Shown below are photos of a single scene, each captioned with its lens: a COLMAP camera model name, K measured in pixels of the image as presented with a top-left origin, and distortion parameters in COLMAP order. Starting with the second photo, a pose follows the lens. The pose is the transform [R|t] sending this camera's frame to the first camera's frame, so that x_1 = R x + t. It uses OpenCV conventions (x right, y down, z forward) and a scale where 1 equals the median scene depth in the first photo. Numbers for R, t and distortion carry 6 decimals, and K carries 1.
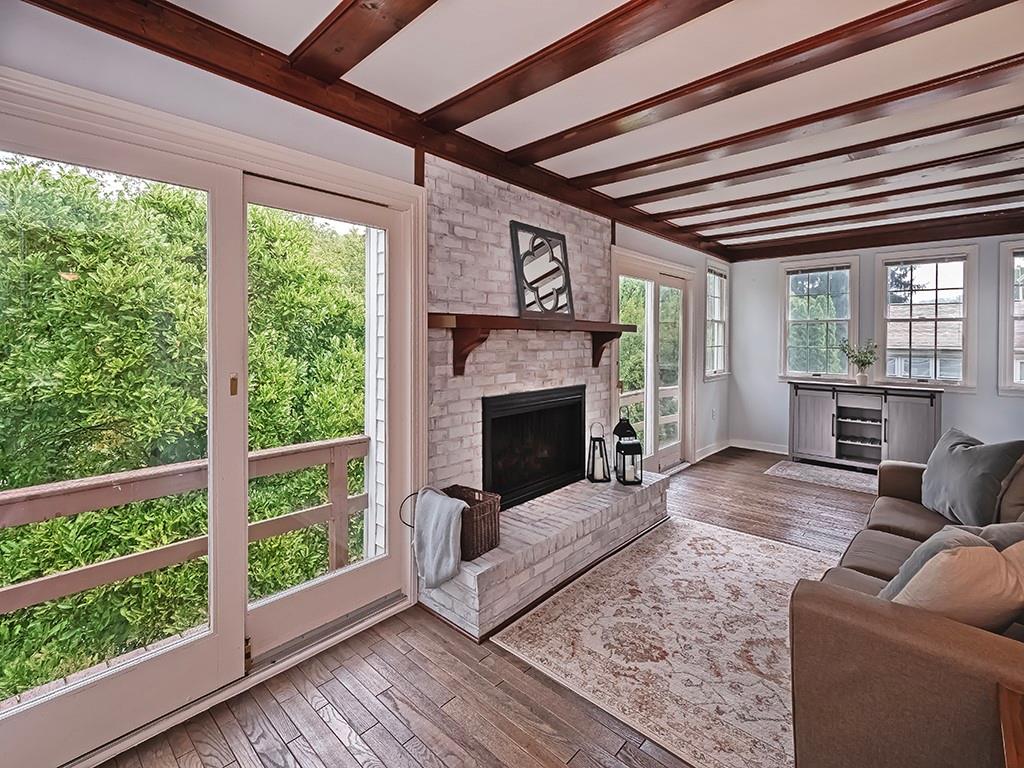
lens RADIAL K [[461.8, 0, 511.3], [0, 461.8, 338.1], [0, 0, 1]] dist [0.007638, -0.004029]
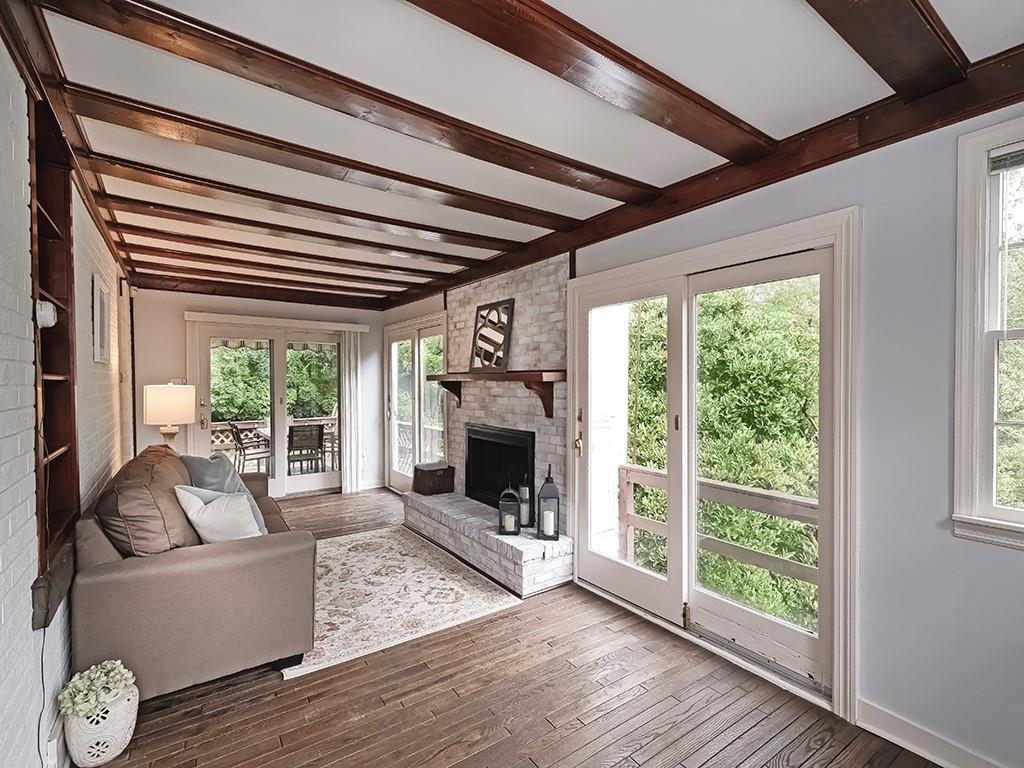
lens RADIAL K [[461.8, 0, 510.1], [0, 461.8, 386.1], [0, 0, 1]] dist [0.007638, -0.004029]
pose [[-0.192374, 0.008767, -0.981283, 1.266898], [-0.000788, 0.999958, 0.009088, -0.012682], [0.981321, 0.002522, -0.192359, 1.228580]]
